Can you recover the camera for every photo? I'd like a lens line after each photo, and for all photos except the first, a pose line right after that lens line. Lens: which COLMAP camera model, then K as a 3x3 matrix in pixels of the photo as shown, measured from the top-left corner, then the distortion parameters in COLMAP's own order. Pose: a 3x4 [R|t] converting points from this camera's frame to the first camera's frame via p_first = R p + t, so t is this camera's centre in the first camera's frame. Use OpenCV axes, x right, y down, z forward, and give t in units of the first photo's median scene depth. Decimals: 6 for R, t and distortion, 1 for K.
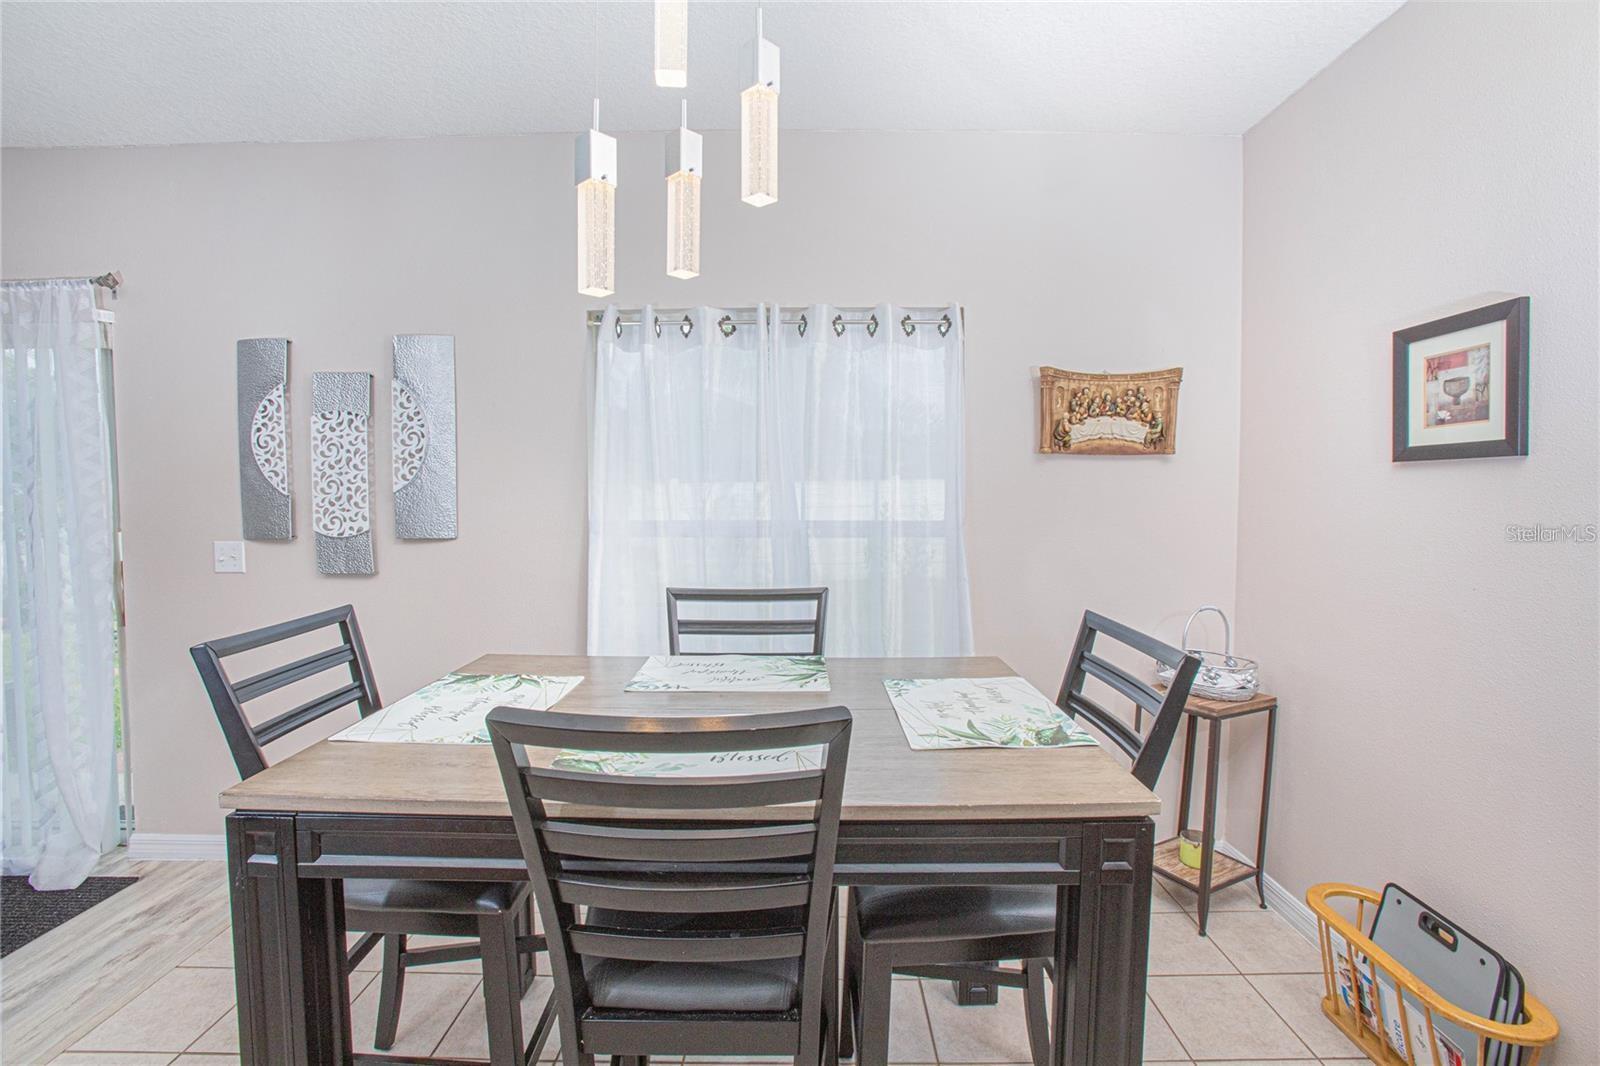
lens RADIAL K [[727.3, 0, 800.2], [0, 727.3, 522.9], [0, 0, 1]] dist [-0.024029, 0.003065]
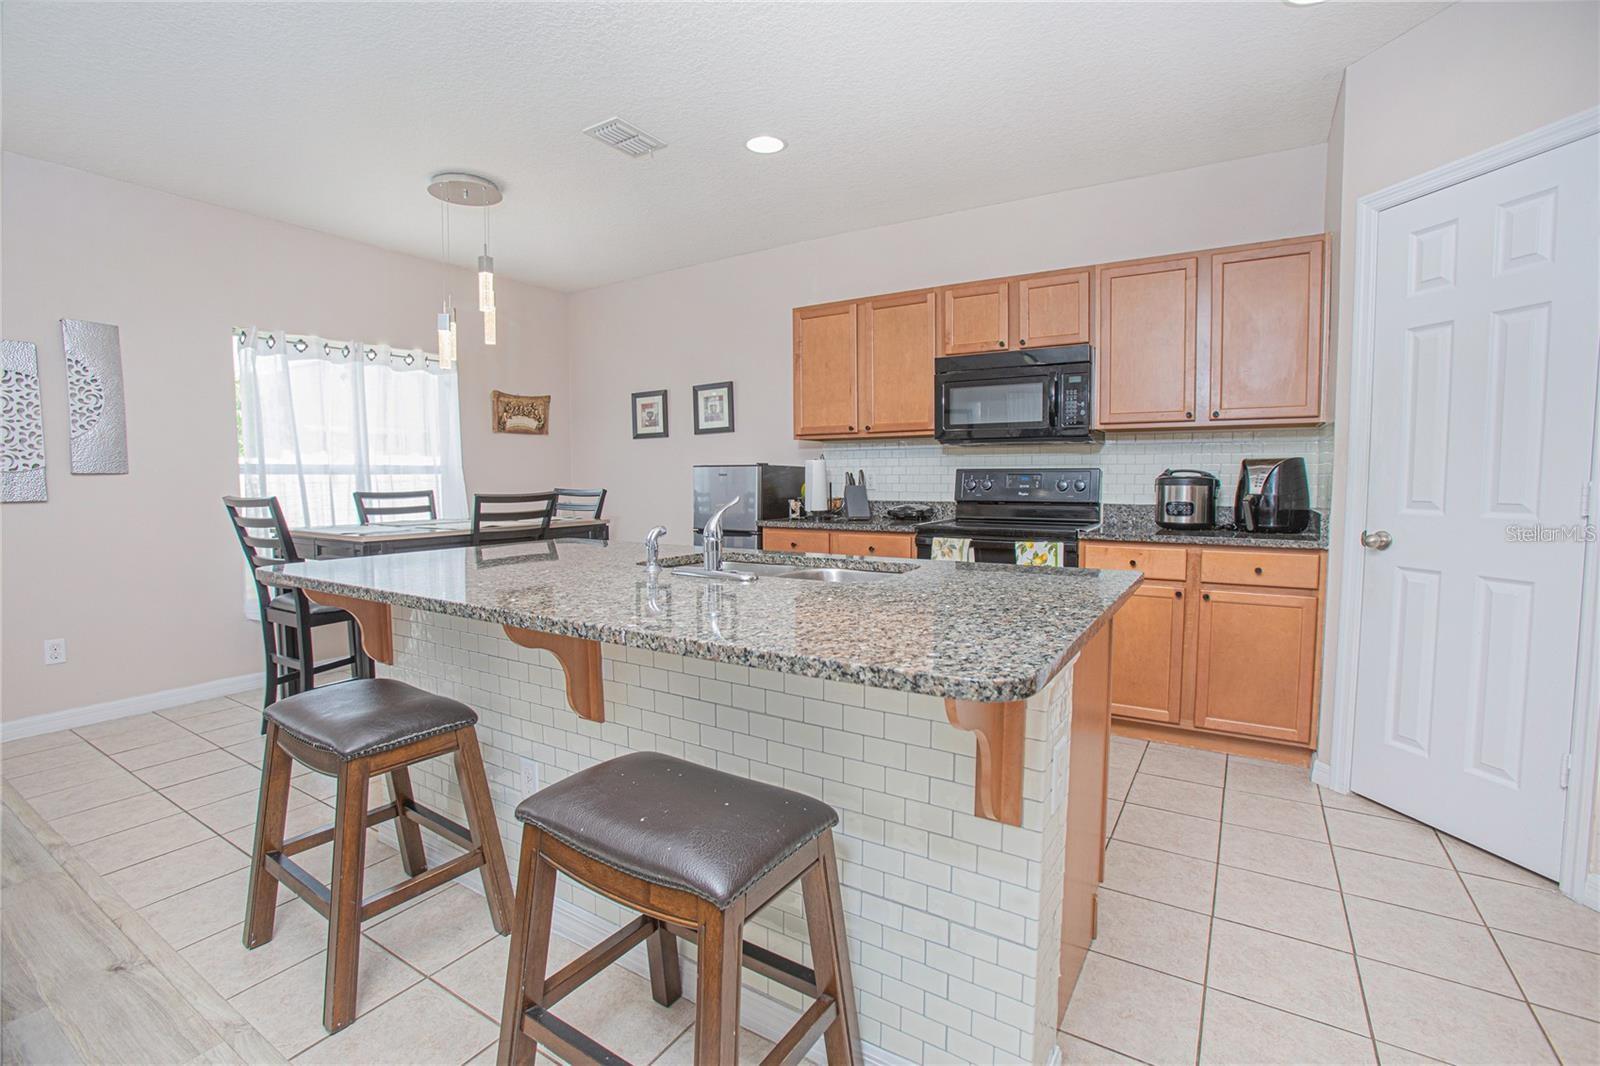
lens RADIAL K [[727.3, 0, 797.4], [0, 727.3, 532.6], [0, 0, 1]] dist [-0.024029, 0.003065]
pose [[0.541274, -0.066359, 0.838223, -0.950443], [0.049566, 0.997666, 0.046975, 0.137329], [-0.839384, 0.016121, 0.543300, -0.834126]]
